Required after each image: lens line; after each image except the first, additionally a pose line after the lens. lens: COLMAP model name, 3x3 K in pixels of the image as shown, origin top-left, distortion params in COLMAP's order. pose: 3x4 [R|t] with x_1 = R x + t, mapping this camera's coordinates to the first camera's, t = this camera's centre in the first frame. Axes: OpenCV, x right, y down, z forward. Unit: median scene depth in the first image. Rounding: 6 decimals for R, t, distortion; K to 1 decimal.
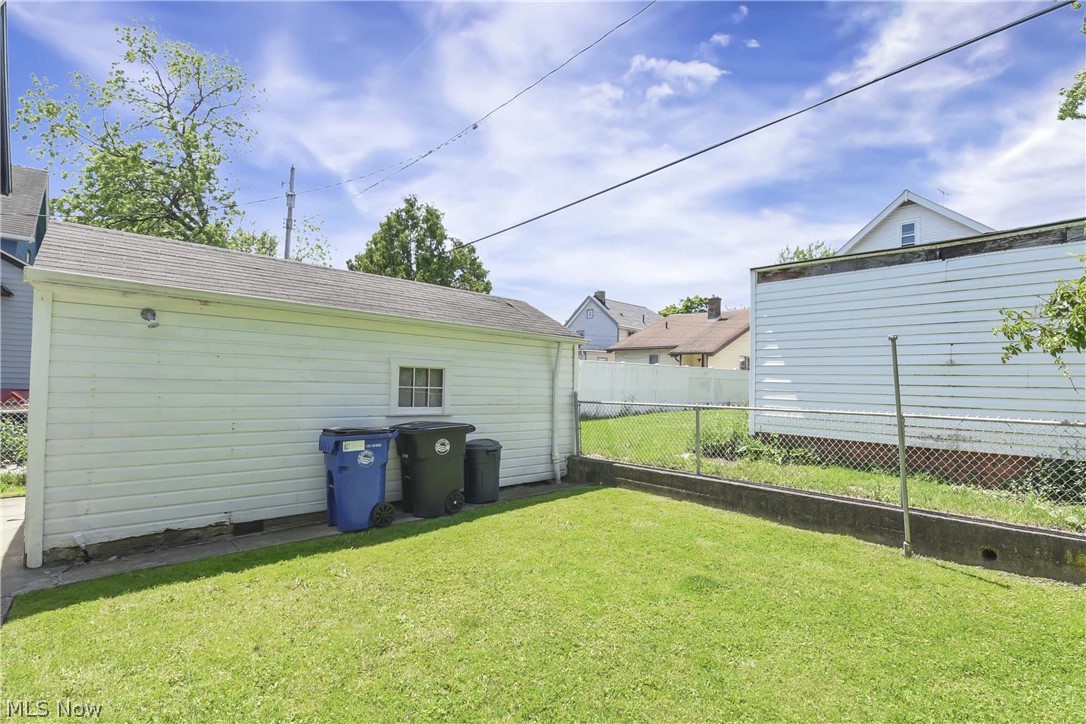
lens RADIAL K [[491.2, 0, 551.5], [0, 491.2, 369.2], [0, 0, 1]] dist [-0.017363, -0.003461]
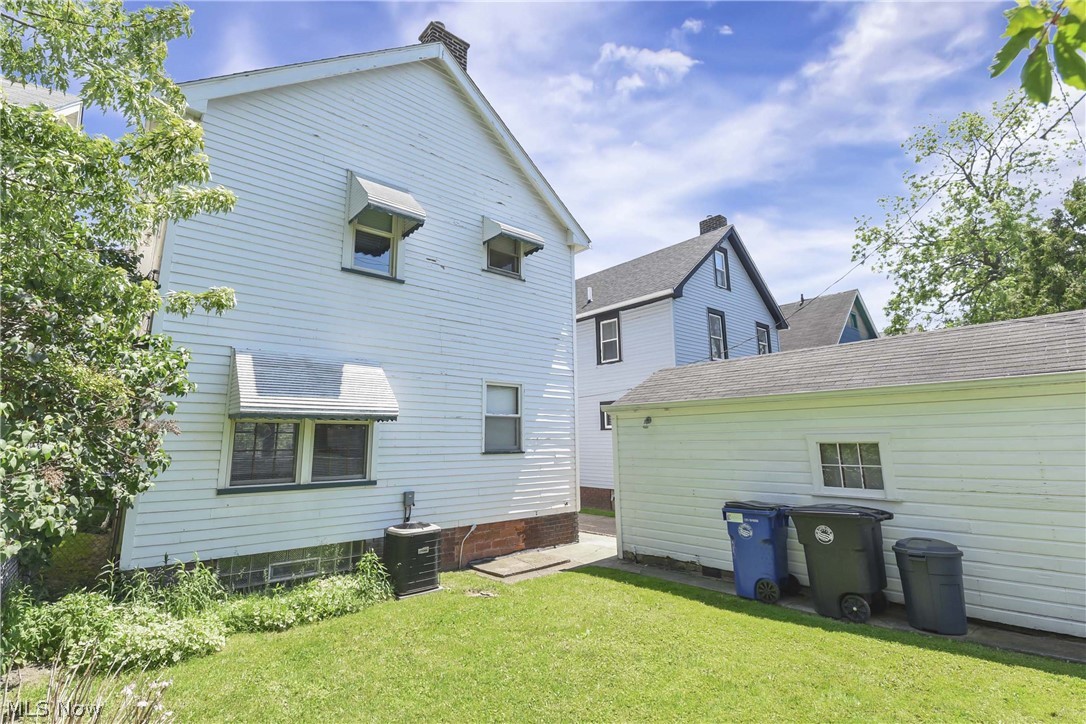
lens RADIAL K [[491.2, 0, 552.0], [0, 491.2, 357.4], [0, 0, 1]] dist [-0.017363, -0.003461]
pose [[-0.002428, -0.194713, -0.980857, 0.706647], [0.044061, 0.979887, -0.194629, -0.007299], [0.999026, -0.043690, 0.006200, 0.513529]]
